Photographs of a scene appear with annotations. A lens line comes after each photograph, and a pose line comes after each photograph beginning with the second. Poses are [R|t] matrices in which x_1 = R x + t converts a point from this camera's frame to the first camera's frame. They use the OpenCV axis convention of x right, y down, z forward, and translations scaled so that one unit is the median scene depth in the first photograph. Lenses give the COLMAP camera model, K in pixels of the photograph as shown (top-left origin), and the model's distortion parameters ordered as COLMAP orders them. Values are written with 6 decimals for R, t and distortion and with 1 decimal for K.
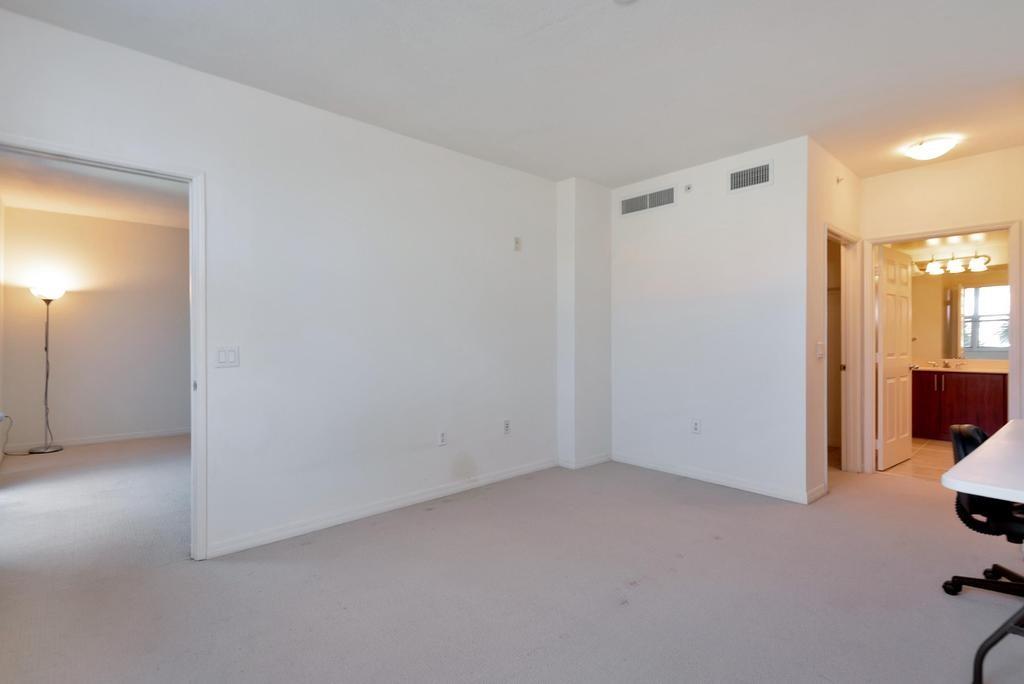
lens RADIAL K [[479.1, 0, 511.4], [0, 479.1, 334.2], [0, 0, 1]] dist [0.000749, -0.016427]
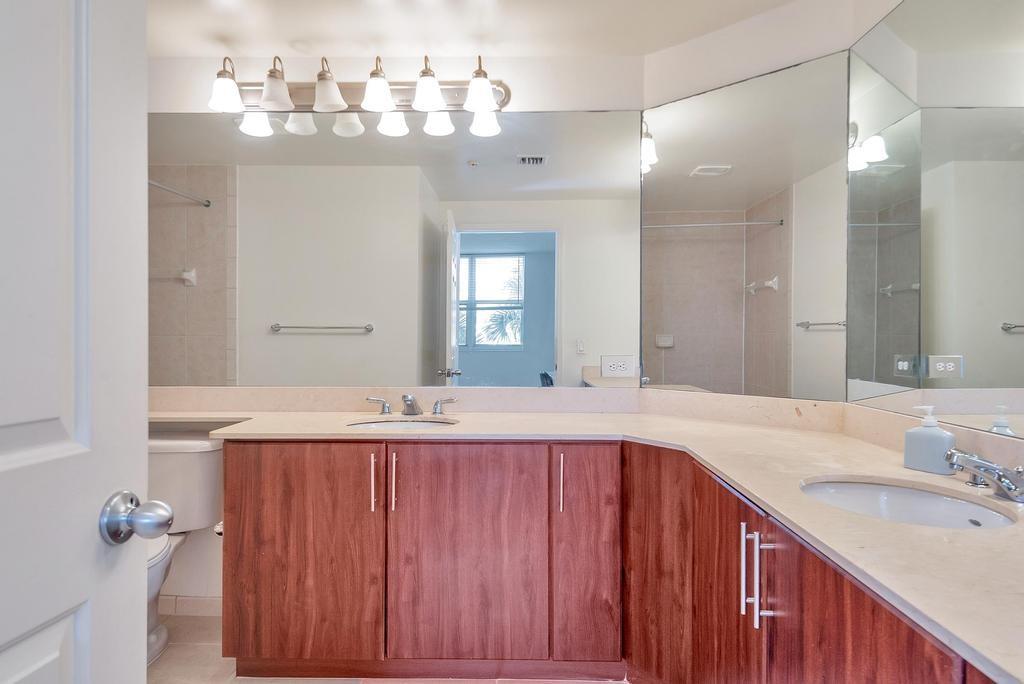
lens RADIAL K [[639.2, 0, 509.7], [0, 639.2, 329.6], [0, 0, 1]] dist [0.034808, -0.023711]
pose [[0.667576, -0.002789, 0.744537, 0.960921], [0.003299, 0.999994, 0.000788, 0.011073], [-0.744534, 0.001930, 0.667581, 0.987196]]
